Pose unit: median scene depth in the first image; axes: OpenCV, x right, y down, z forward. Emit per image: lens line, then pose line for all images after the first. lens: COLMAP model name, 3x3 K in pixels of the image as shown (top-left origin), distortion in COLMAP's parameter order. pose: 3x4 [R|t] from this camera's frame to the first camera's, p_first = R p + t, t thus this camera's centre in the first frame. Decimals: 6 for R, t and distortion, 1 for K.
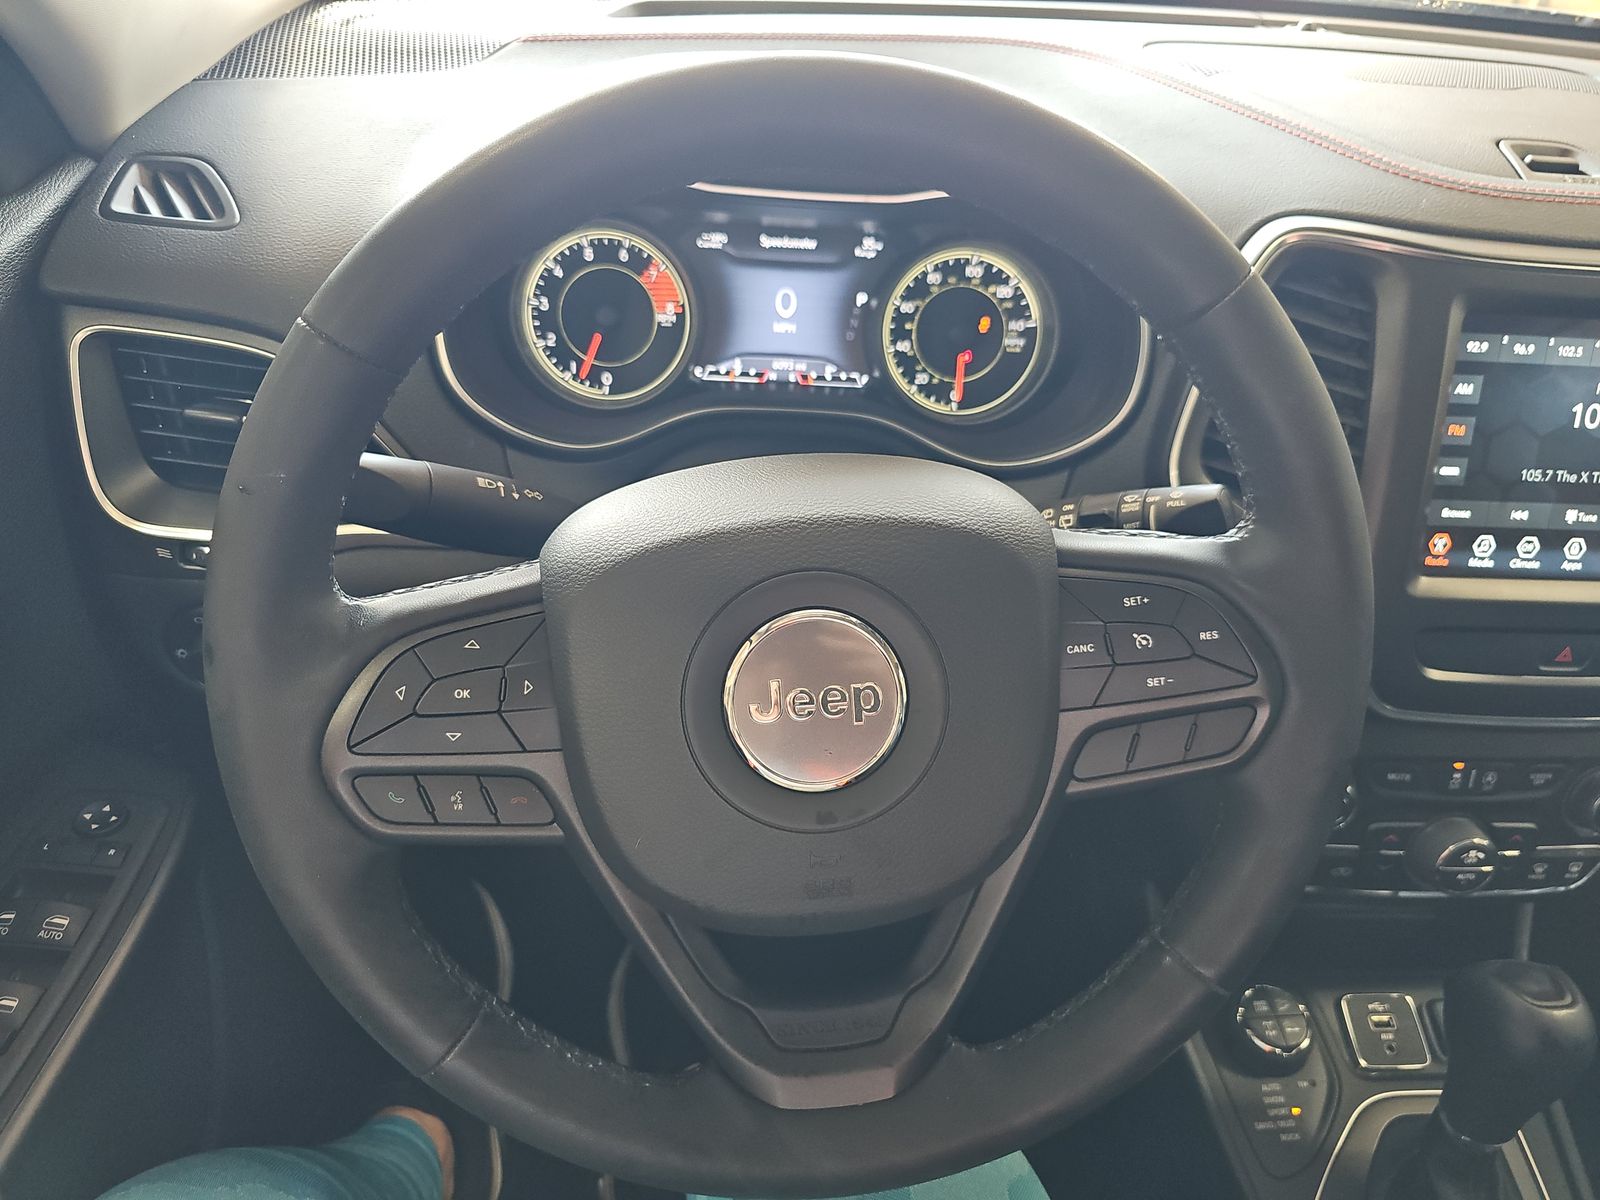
lens RADIAL K [[1070.7, 0, 802.9], [0, 1070.7, 600.7], [0, 0, 1]] dist [0.007622, -0.017494]
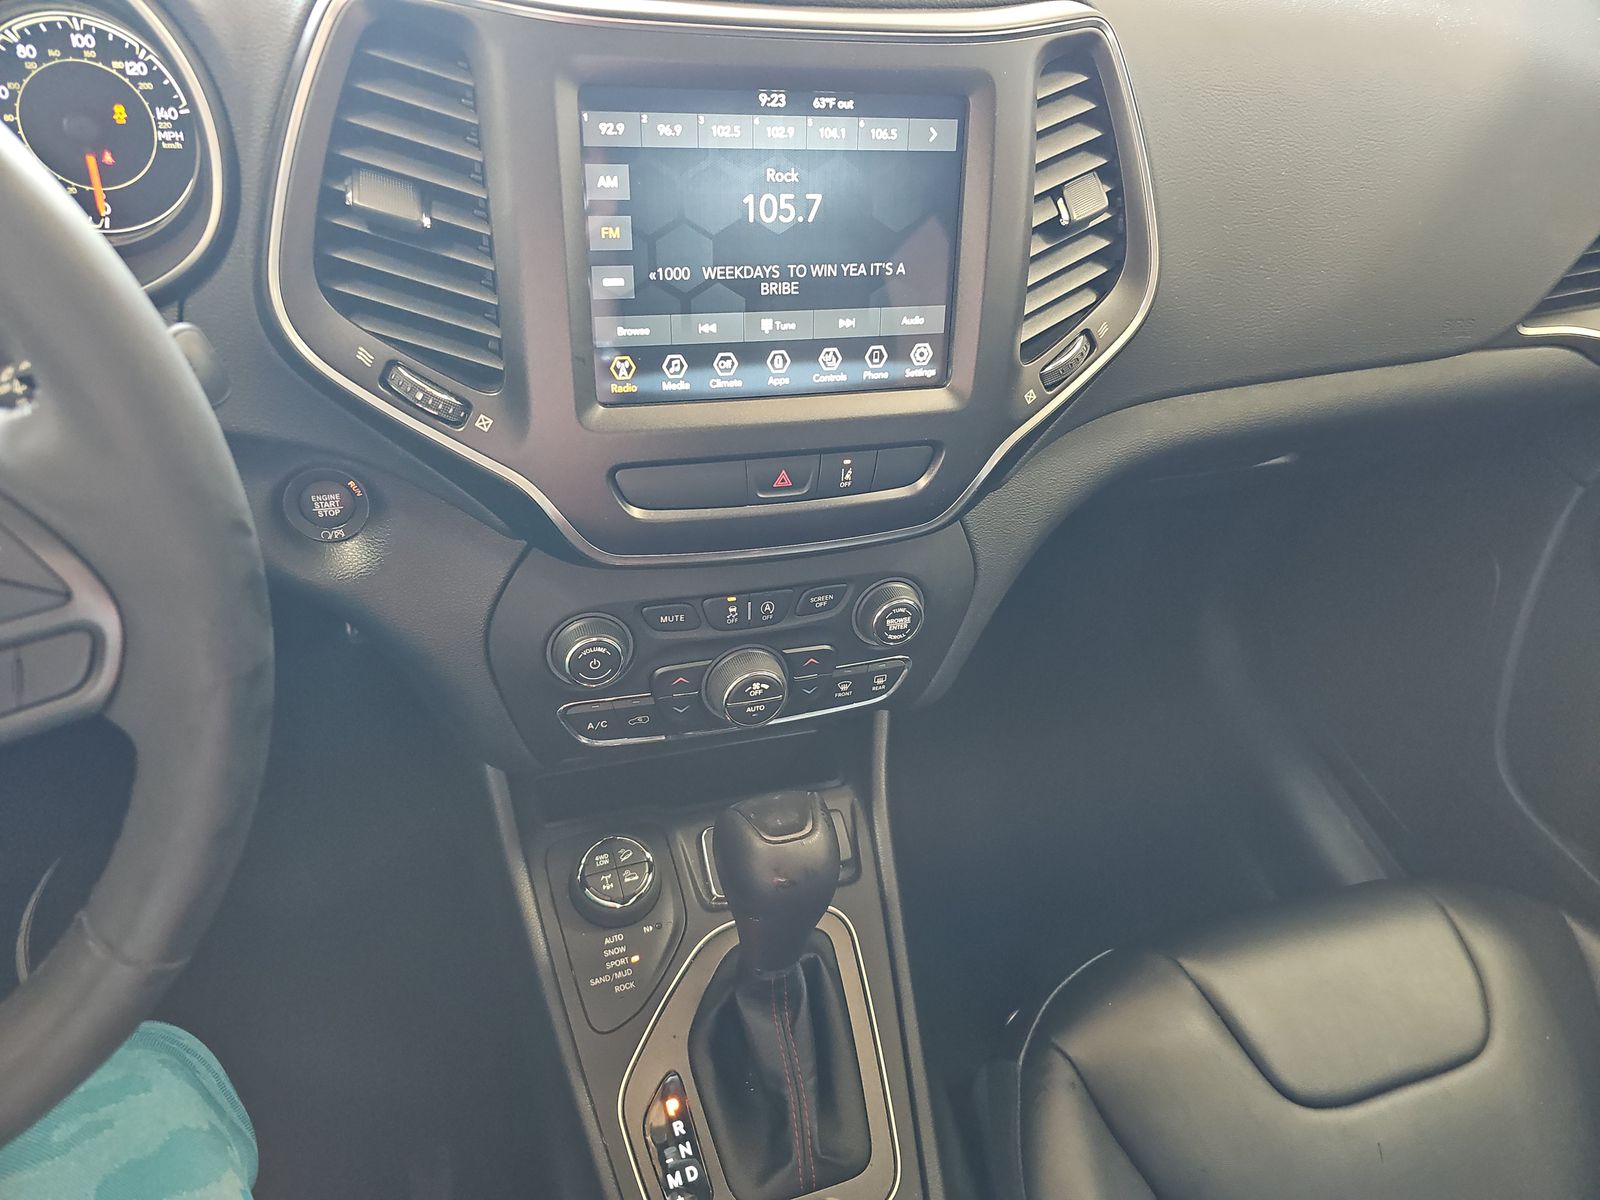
lens RADIAL K [[1070.7, 0, 797.8], [0, 1070.7, 602.0], [0, 0, 1]] dist [0.007622, -0.017494]
pose [[0.963457, -0.126807, 0.235944, 0.421189], [0.083330, 0.979029, 0.185900, -0.013585], [-0.254570, -0.159445, 0.953819, 0.079009]]
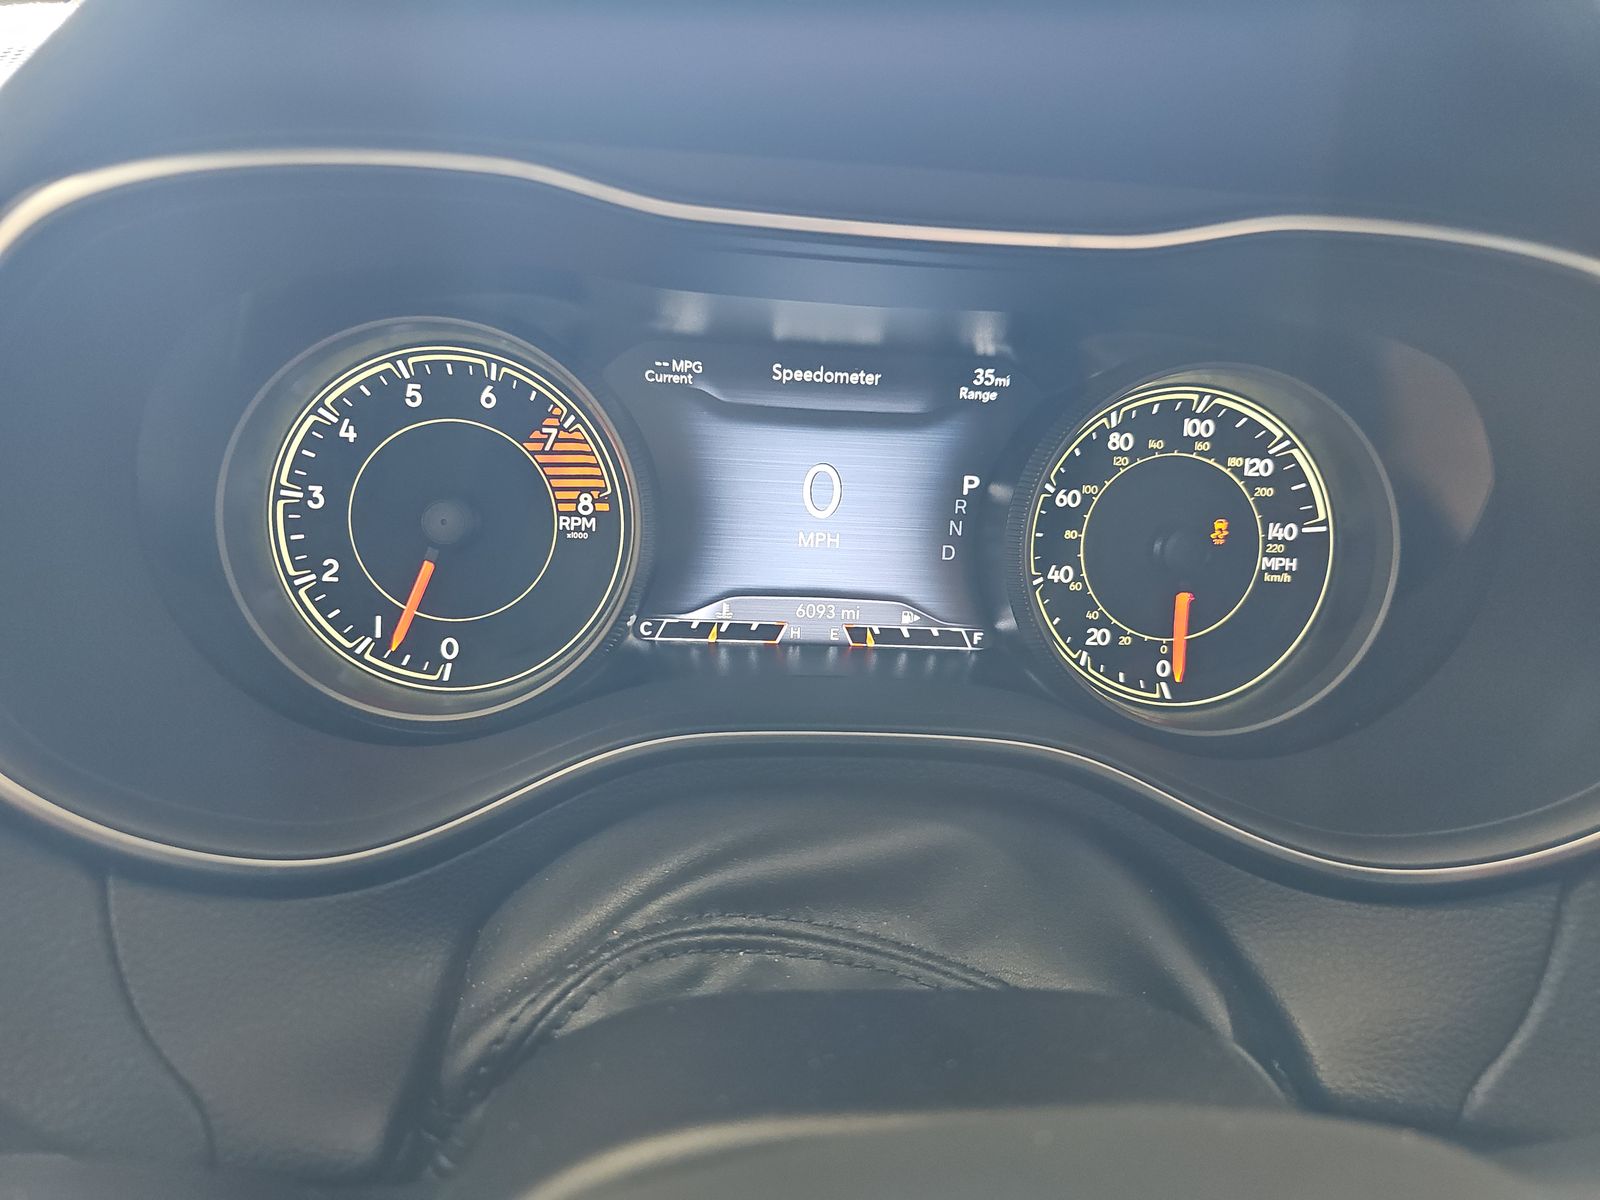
lens RADIAL K [[1070.7, 0, 793.8], [0, 1070.7, 592.3], [0, 0, 1]] dist [0.007622, -0.017494]
pose [[0.999535, -0.009935, 0.028822, -0.044314], [0.014651, 0.985616, -0.168362, -0.150060], [-0.026735, 0.168706, 0.985304, 0.525476]]
